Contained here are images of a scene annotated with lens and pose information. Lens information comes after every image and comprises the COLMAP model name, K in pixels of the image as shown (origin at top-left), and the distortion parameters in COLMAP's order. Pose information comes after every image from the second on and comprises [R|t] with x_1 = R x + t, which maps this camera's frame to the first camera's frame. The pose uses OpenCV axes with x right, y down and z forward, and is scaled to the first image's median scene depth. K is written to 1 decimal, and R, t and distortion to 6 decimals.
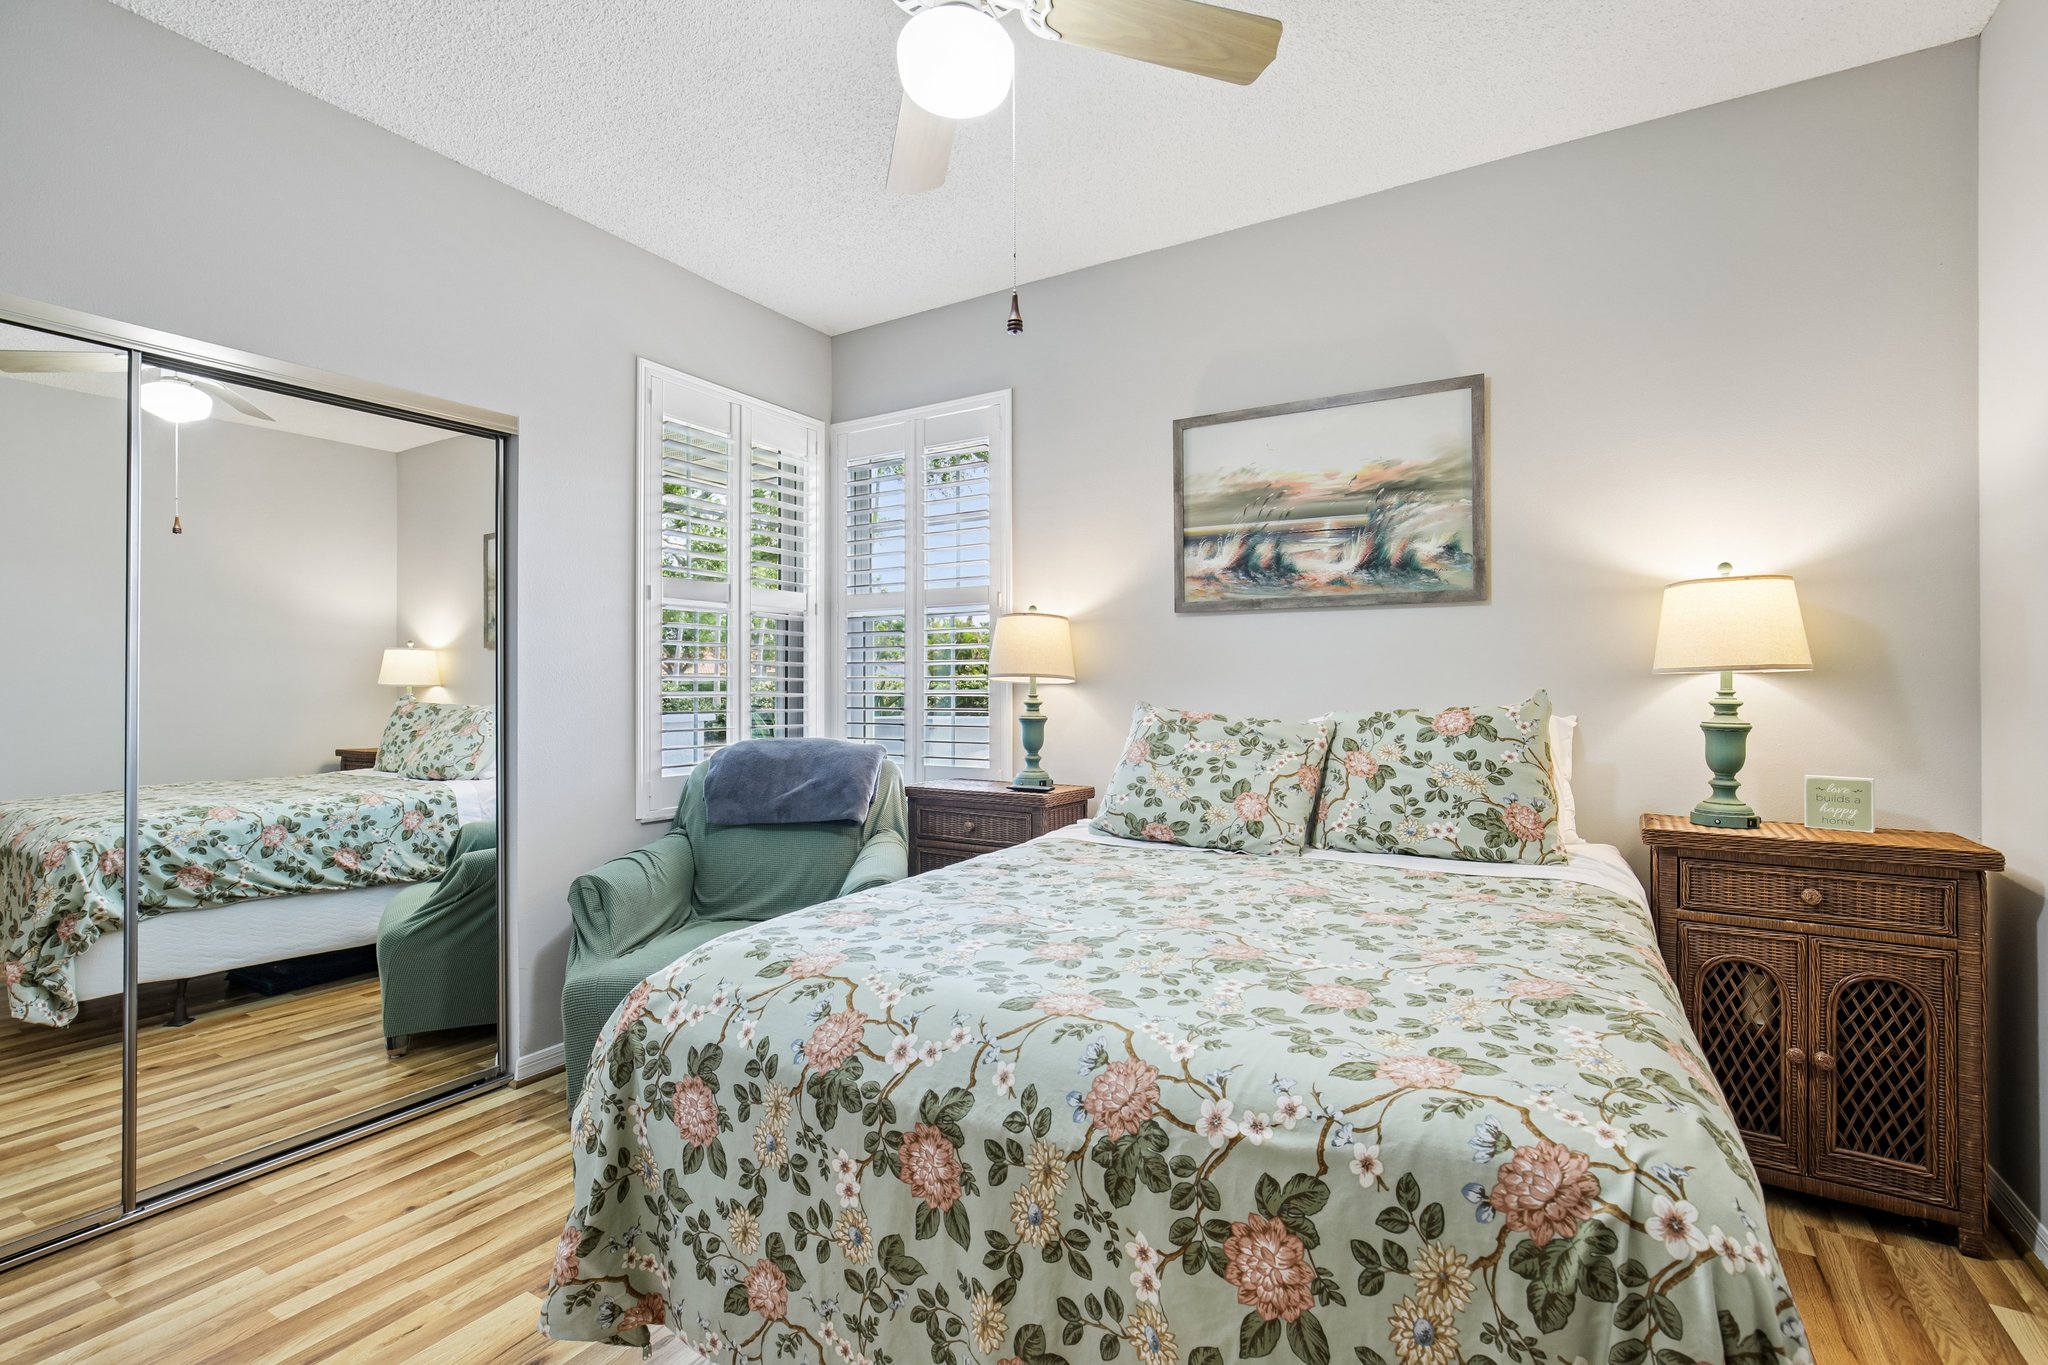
lens RADIAL K [[926.9, 0, 1017.8], [0, 926.9, 691.1], [0, 0, 1]] dist [-0.018378, 0.005749]
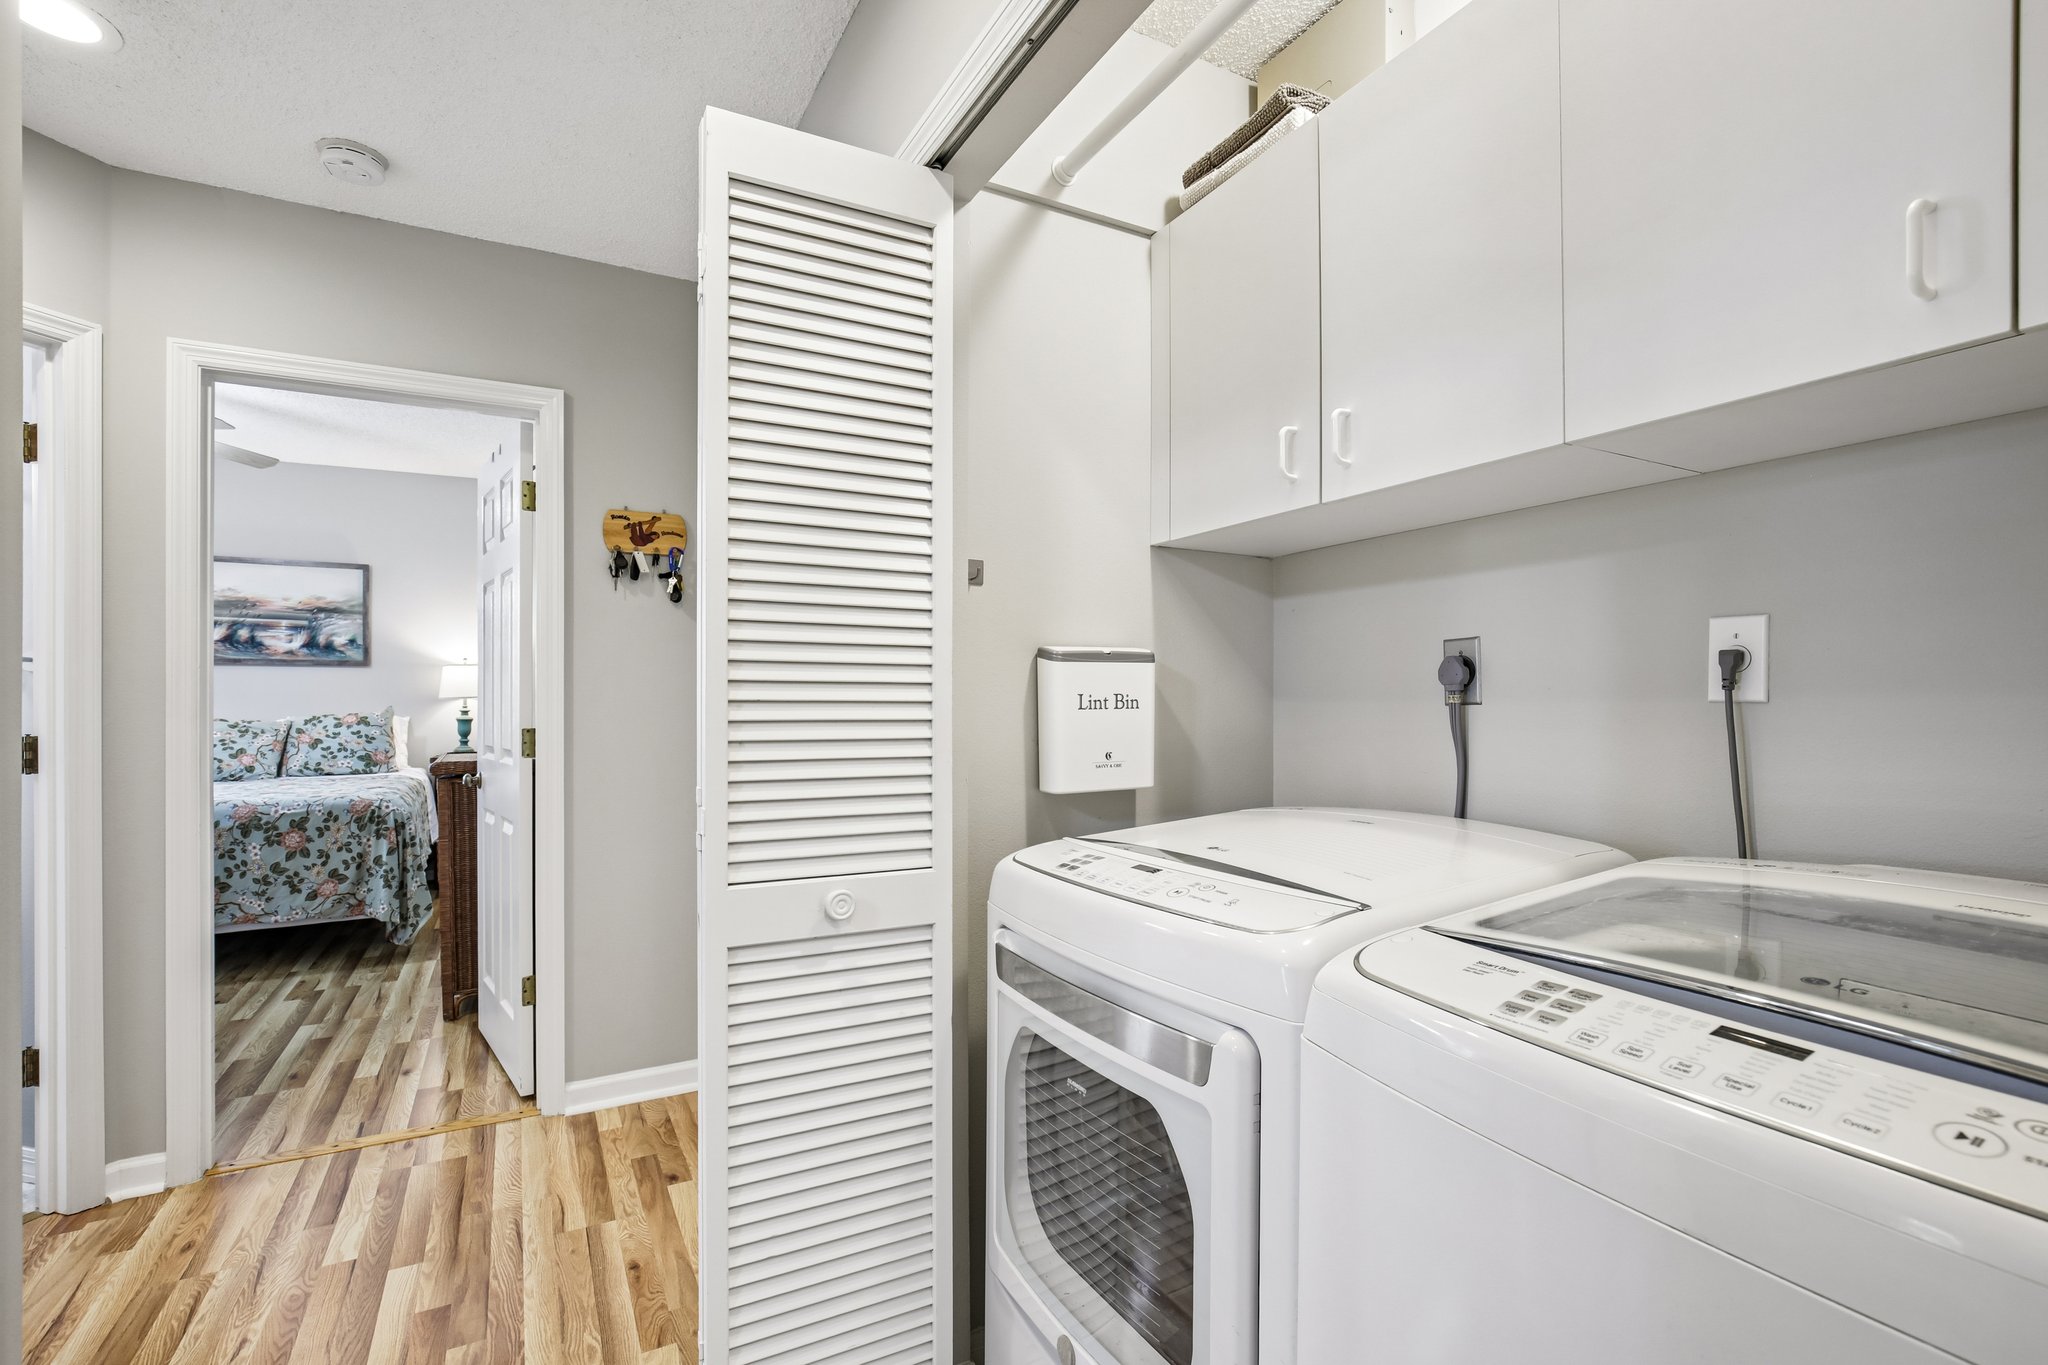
lens RADIAL K [[926.9, 0, 1017.8], [0, 926.9, 691.1], [0, 0, 1]] dist [-0.018378, 0.005749]
pose [[0.502604, 0.009419, 0.864465, -0.710458], [0.005155, 0.999890, -0.013892, 0.002077], [-0.864501, 0.011439, 0.502500, -1.670274]]
